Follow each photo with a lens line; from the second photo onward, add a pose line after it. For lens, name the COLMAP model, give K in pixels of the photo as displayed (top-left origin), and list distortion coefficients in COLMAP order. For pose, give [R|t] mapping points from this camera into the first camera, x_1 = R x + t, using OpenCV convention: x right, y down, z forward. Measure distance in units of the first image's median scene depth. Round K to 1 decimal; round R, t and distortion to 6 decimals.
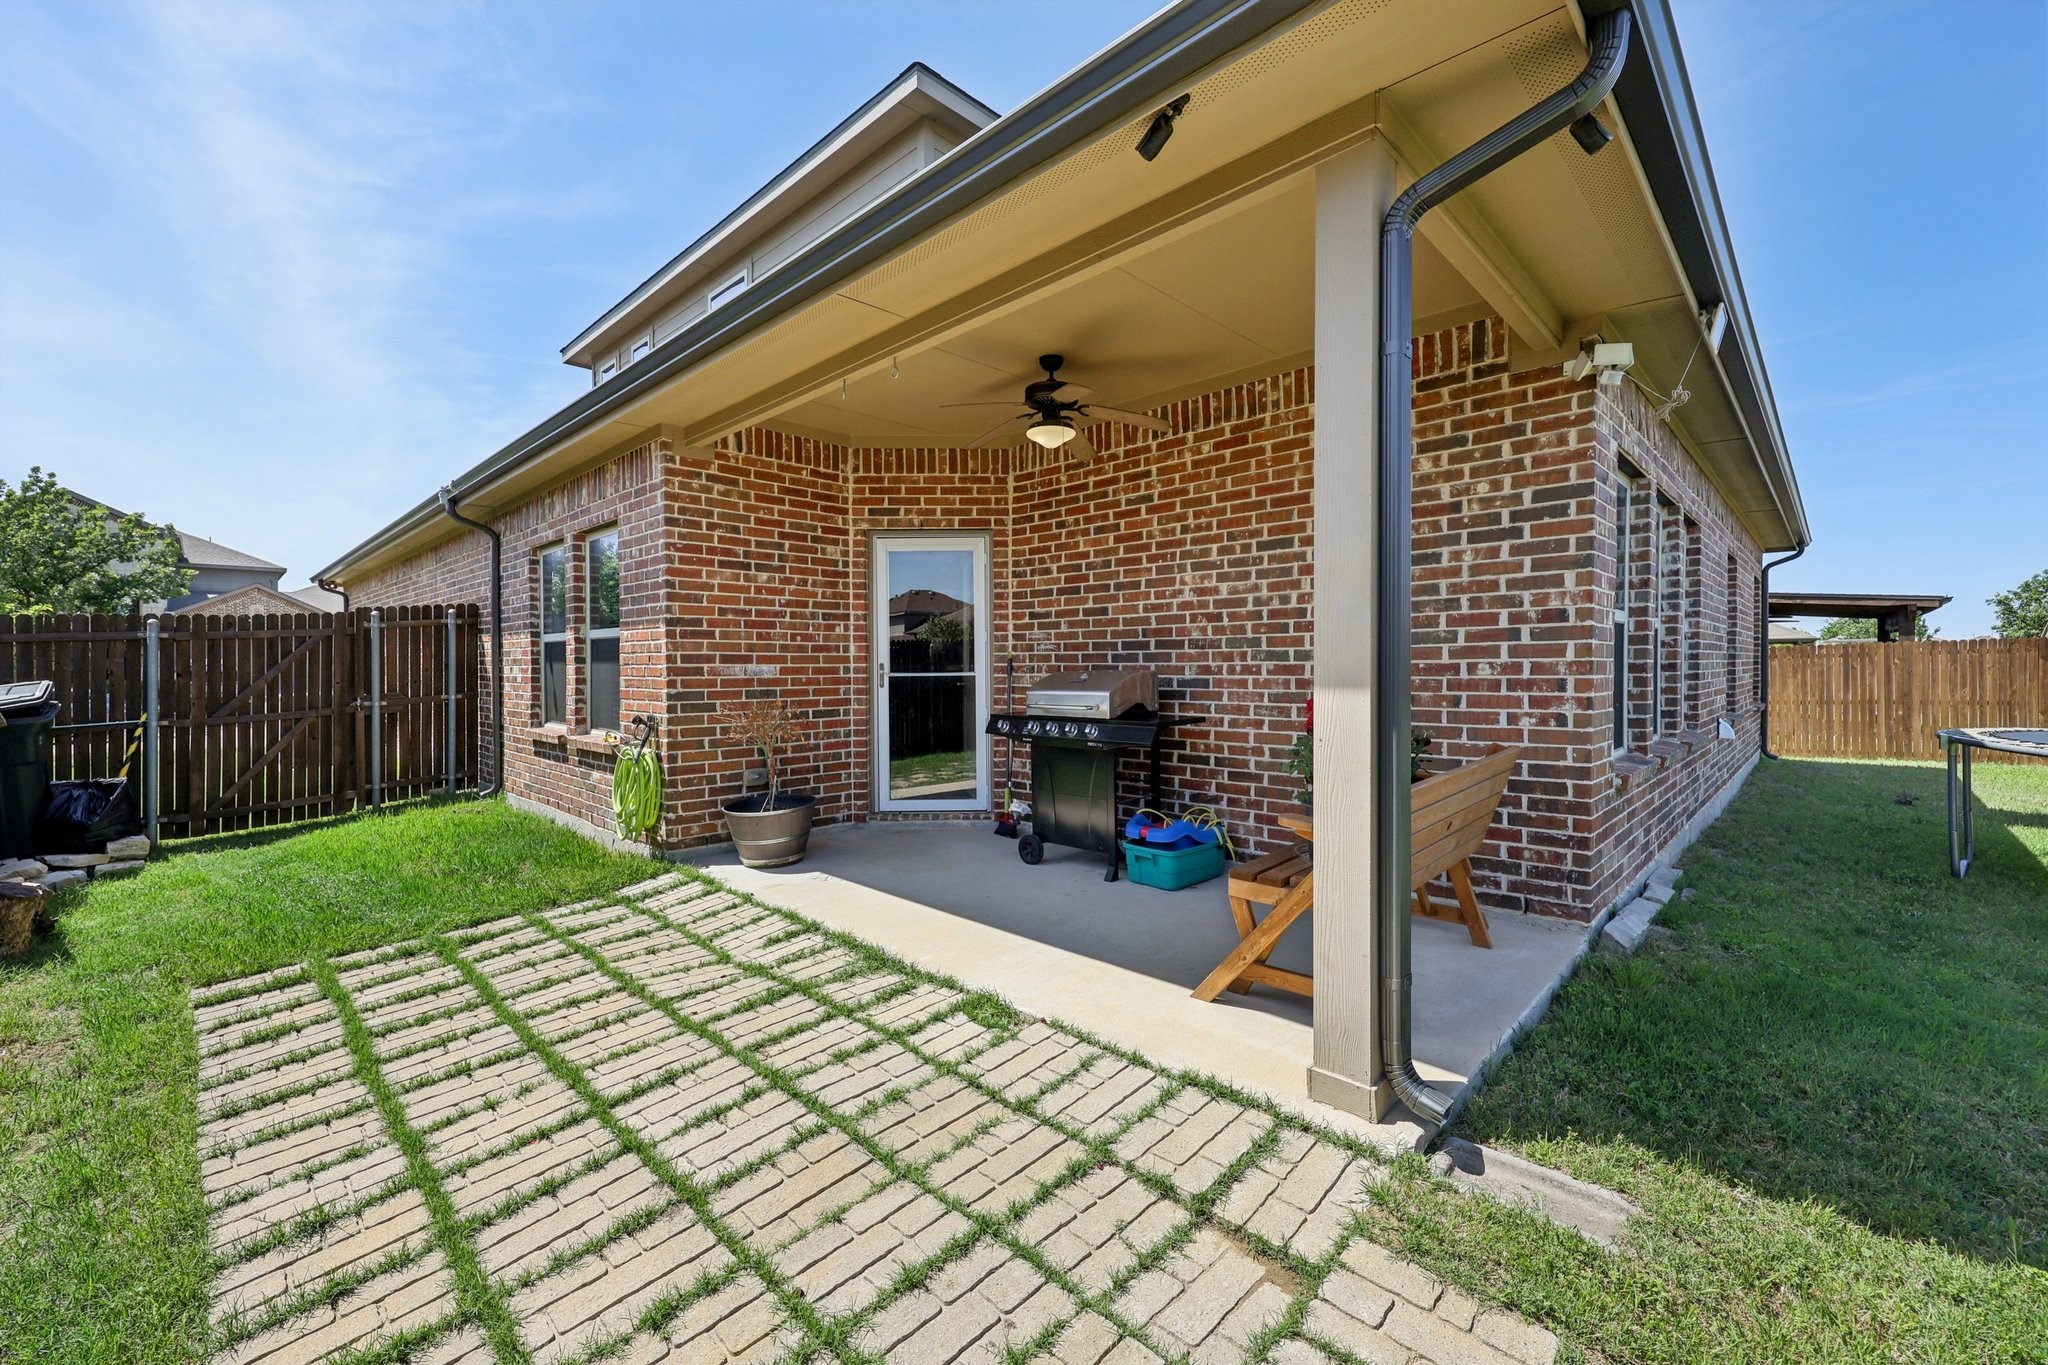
lens RADIAL K [[834.2, 0, 1026.7], [0, 834.2, 676.5], [0, 0, 1]] dist [0.002593, -0.000515]
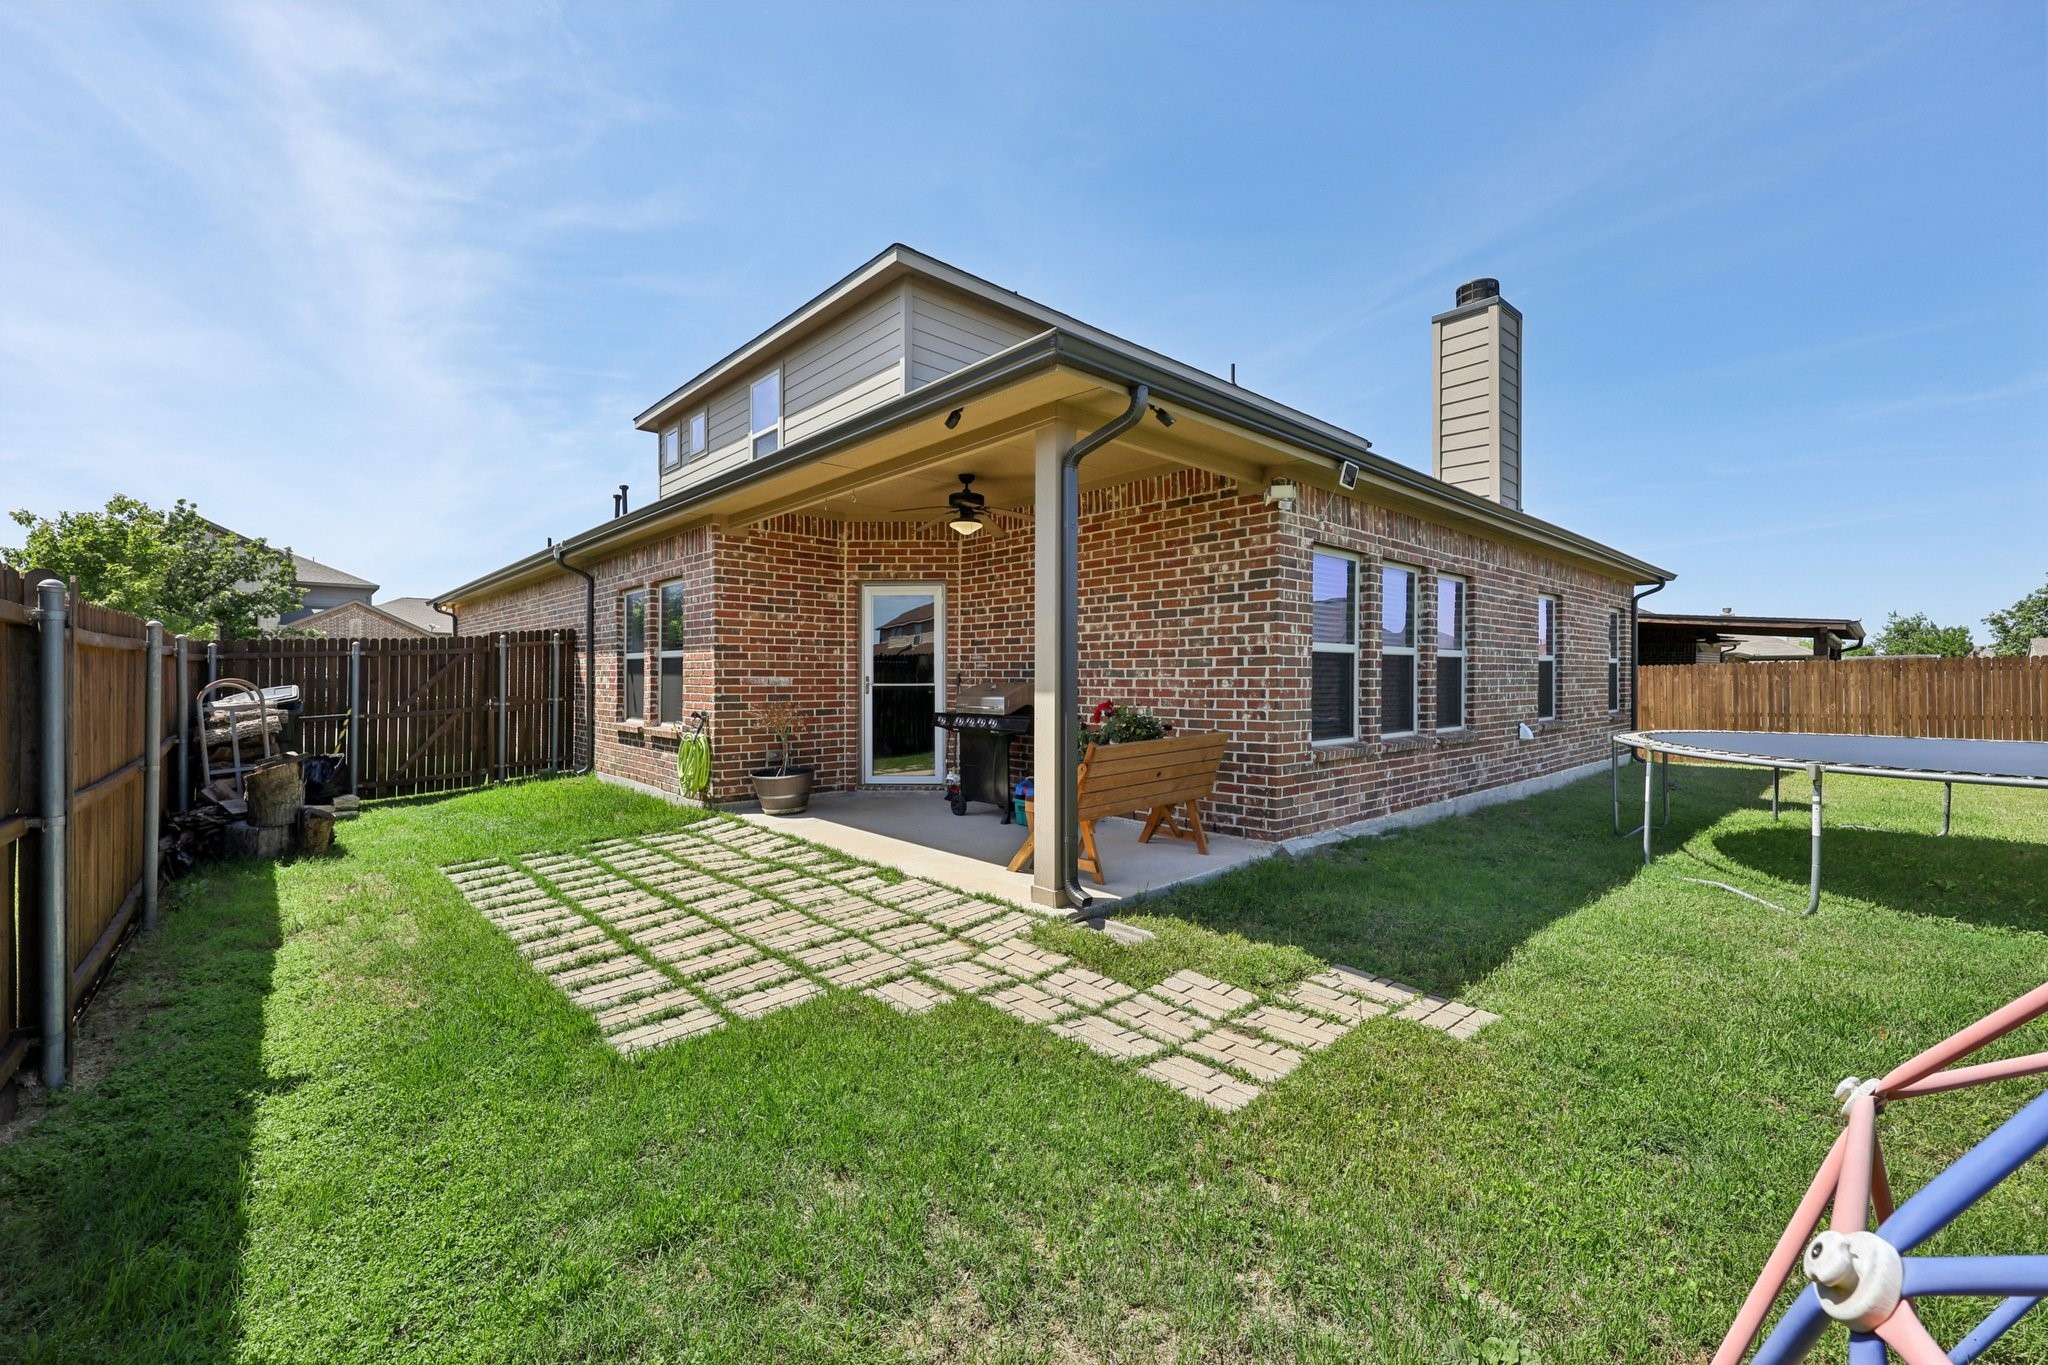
lens RADIAL K [[834.2, 0, 1024.6], [0, 834.2, 677.9], [0, 0, 1]] dist [0.002593, -0.000515]
pose [[0.998559, 0.005881, -0.053350, 0.190055], [-0.006511, 0.999911, -0.011648, 0.001182], [0.053277, 0.011979, 0.998508, -0.434631]]
